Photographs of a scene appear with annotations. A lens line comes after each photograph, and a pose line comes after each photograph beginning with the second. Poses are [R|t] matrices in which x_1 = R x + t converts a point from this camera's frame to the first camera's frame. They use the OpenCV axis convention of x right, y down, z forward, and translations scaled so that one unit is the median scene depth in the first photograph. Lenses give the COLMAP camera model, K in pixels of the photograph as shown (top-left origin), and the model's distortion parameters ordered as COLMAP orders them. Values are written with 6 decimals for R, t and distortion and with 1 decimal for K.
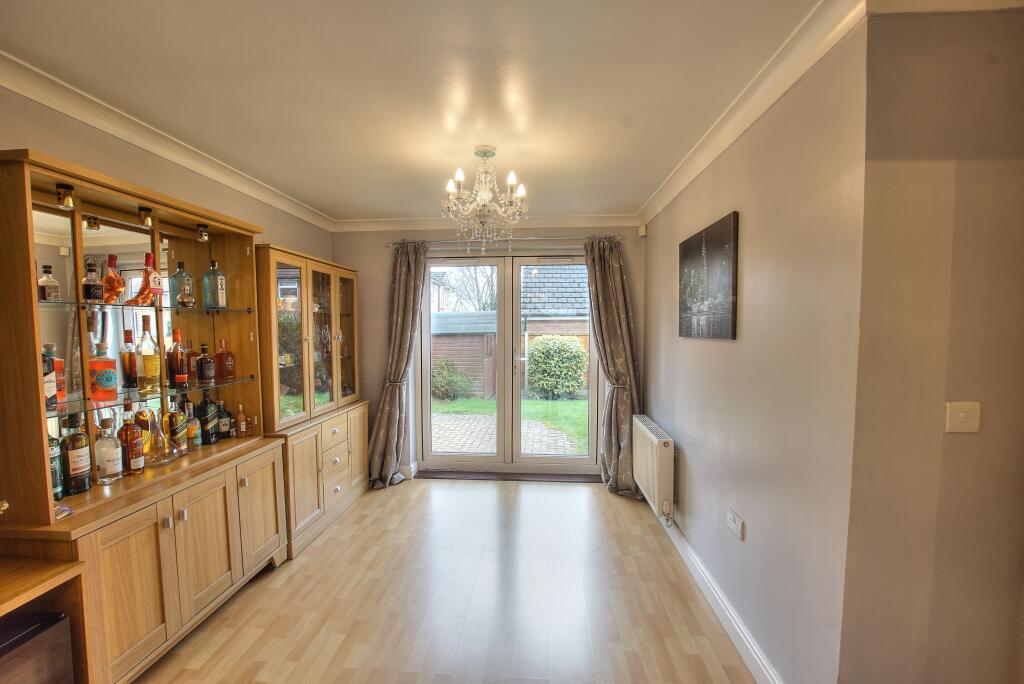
lens RADIAL K [[459.0, 0, 506.3], [0, 459.0, 354.2], [0, 0, 1]] dist [-0.000361, 0.000207]
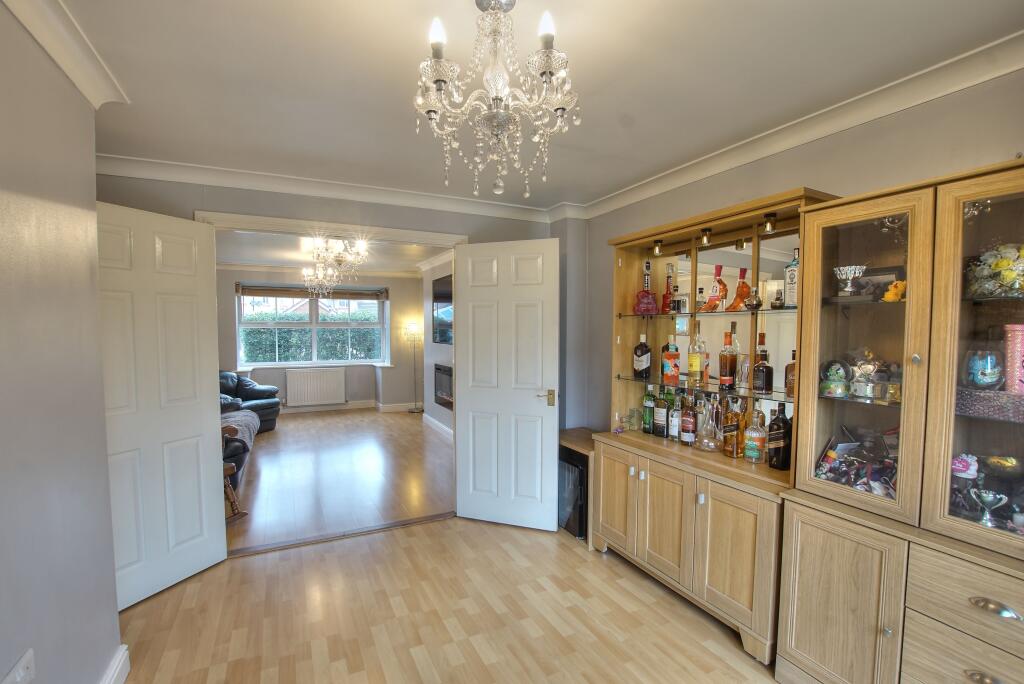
lens RADIAL K [[459.0, 0, 506.3], [0, 459.0, 354.2], [0, 0, 1]] dist [-0.000361, 0.000207]
pose [[-0.855507, 0.032483, -0.516771, 0.243467], [-0.029810, 0.993285, 0.111785, -0.105720], [0.516932, 0.111038, -0.848794, 1.618753]]
